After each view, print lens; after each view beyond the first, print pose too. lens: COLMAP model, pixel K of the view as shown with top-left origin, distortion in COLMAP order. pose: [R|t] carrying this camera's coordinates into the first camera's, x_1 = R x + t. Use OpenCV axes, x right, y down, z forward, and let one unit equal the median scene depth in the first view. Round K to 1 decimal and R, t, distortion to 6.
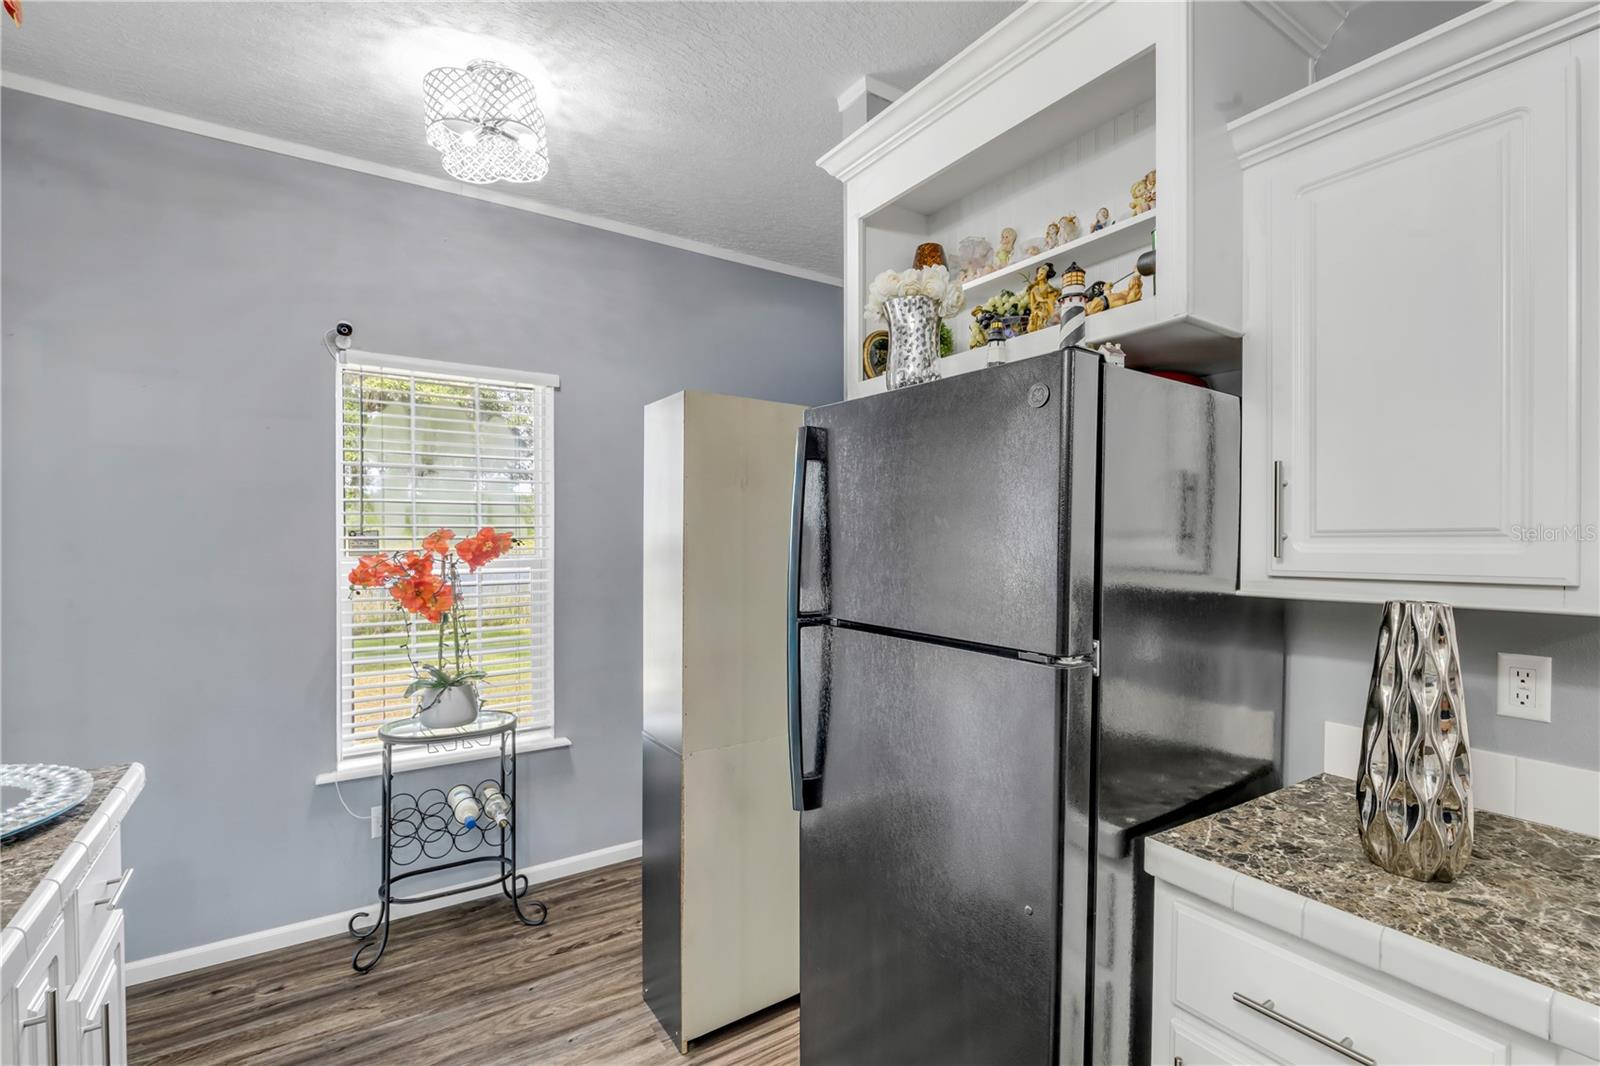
lens RADIAL K [[730.3, 0, 803.3], [0, 730.3, 544.4], [0, 0, 1]] dist [0.008930, -0.000146]
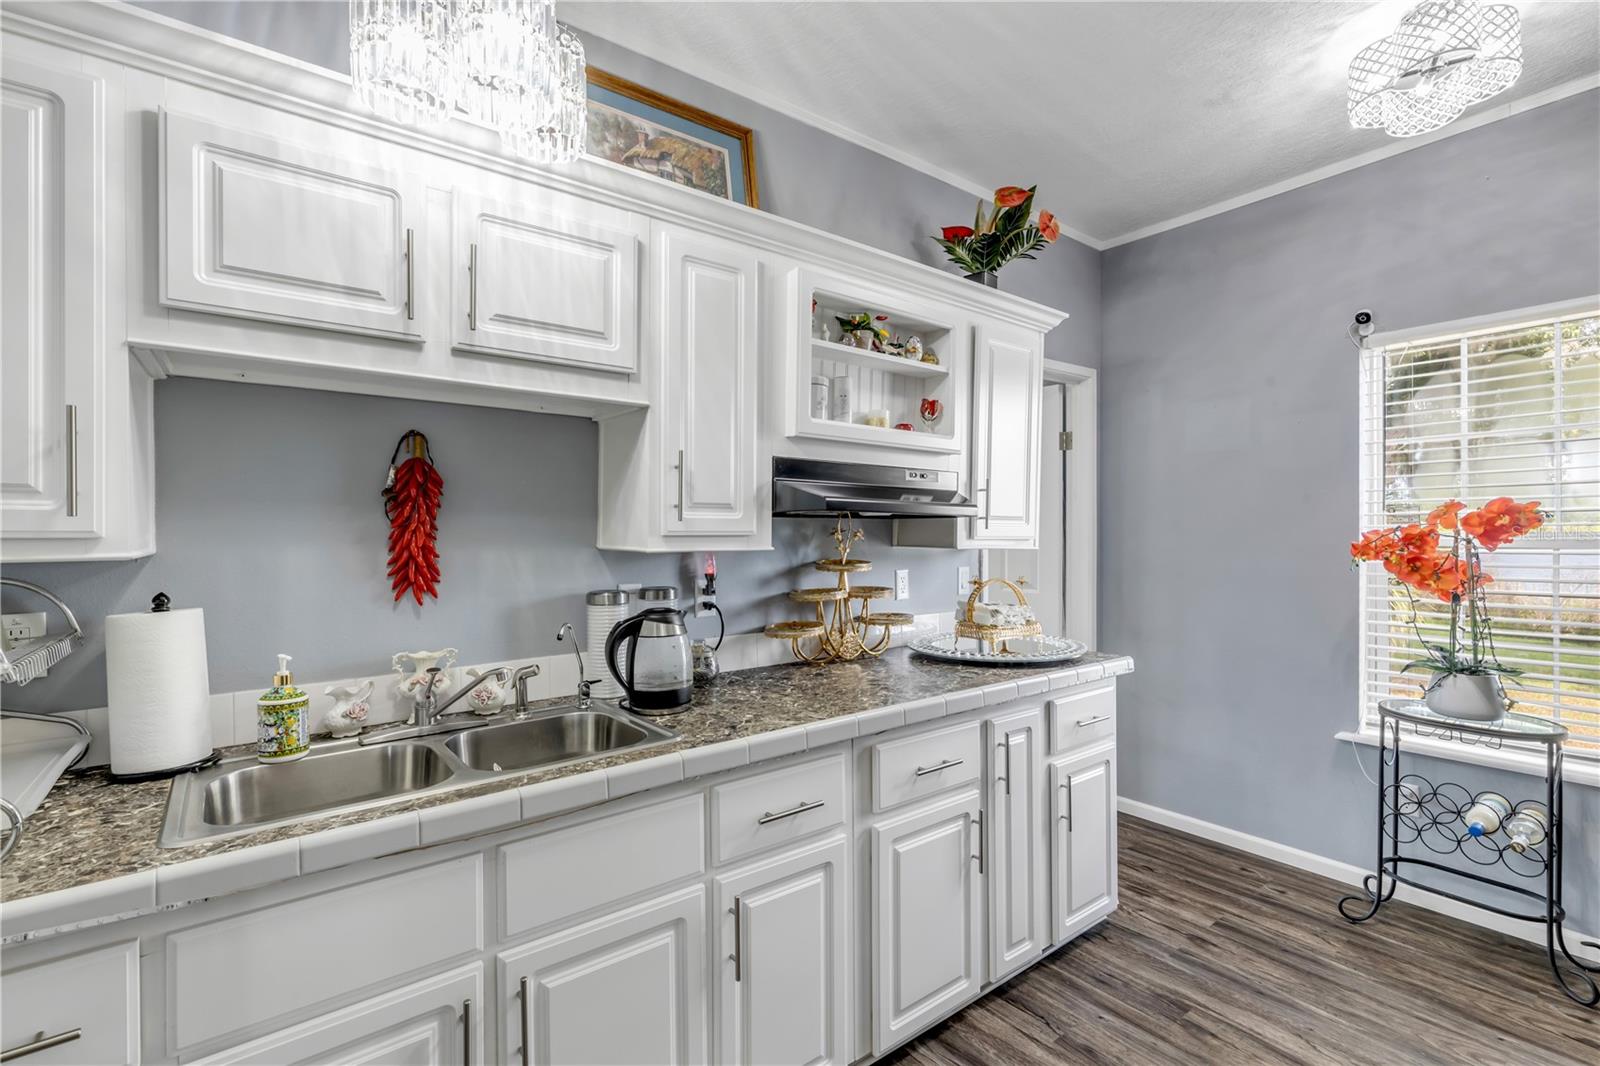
lens RADIAL K [[730.3, 0, 807.1], [0, 730.3, 535.3], [0, 0, 1]] dist [0.008930, -0.000146]
pose [[0.083993, -0.002810, -0.996462, 0.434936], [-0.004199, 0.999986, -0.003174, 0.033165], [0.996457, 0.004451, 0.083980, 0.135391]]
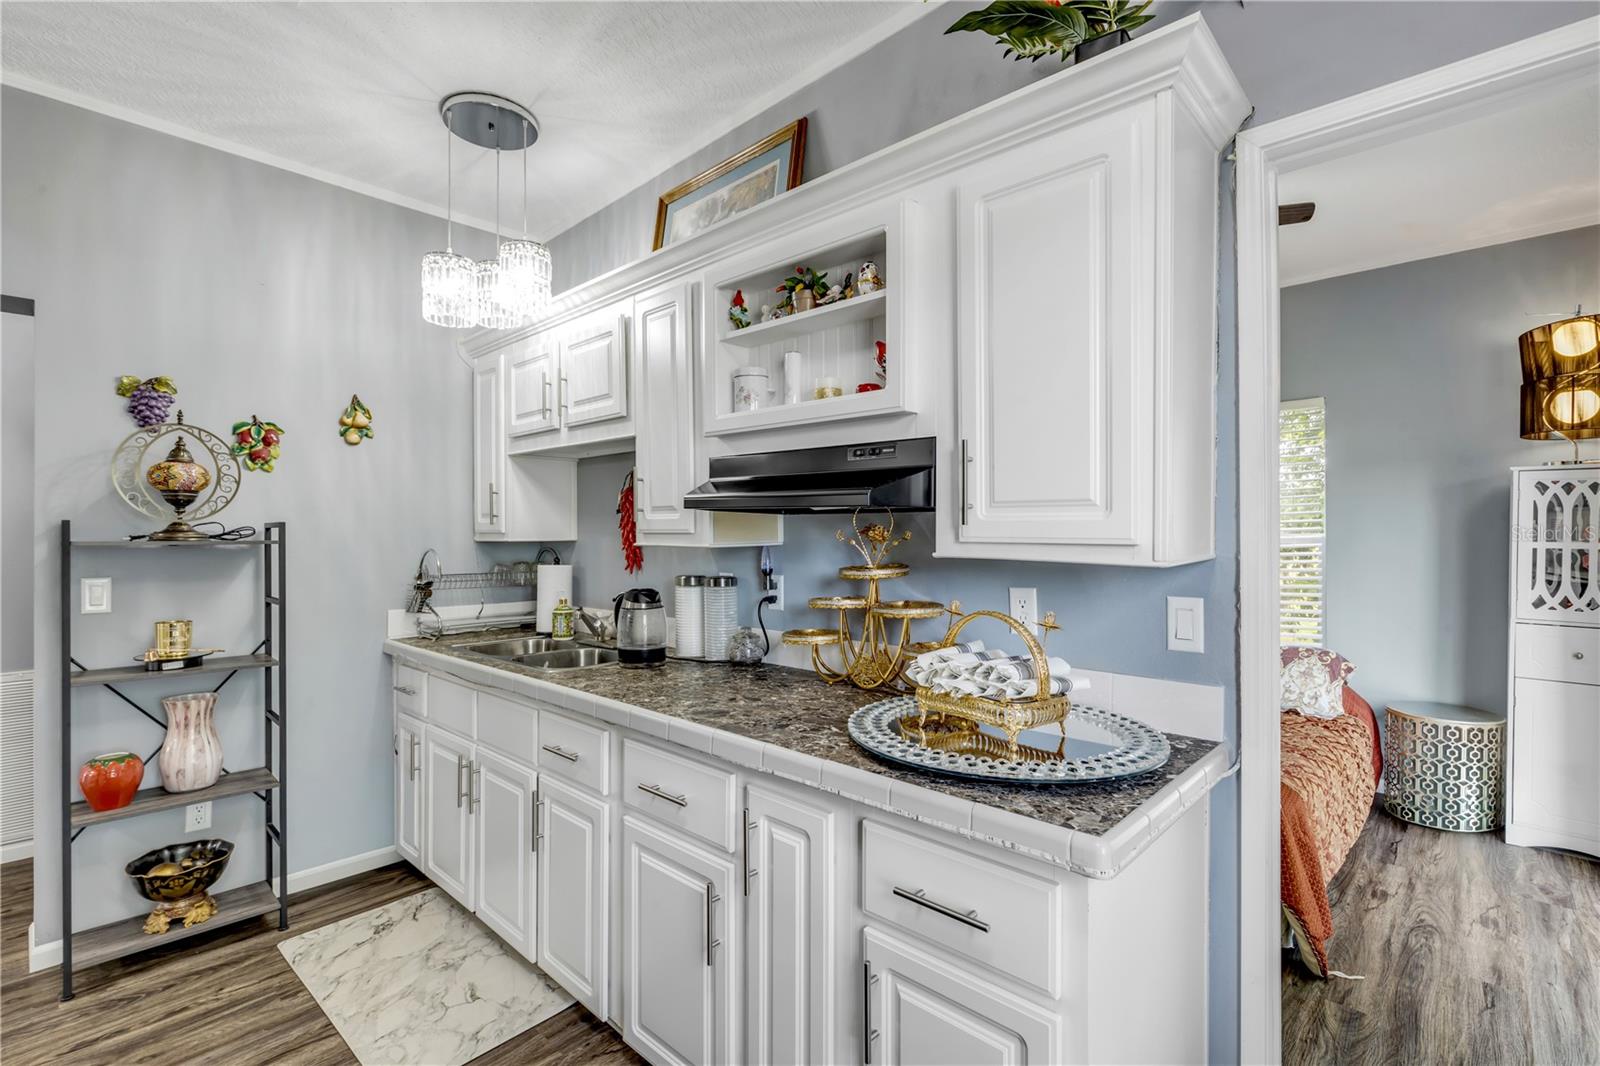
lens RADIAL K [[730.3, 0, 800.5], [0, 730.3, 533.0], [0, 0, 1]] dist [0.008930, -0.000146]
pose [[-0.975432, -0.002216, -0.220290, -0.381718], [-0.004390, 0.999946, 0.009381, 0.021259], [0.220258, 0.010117, -0.975389, 1.138481]]
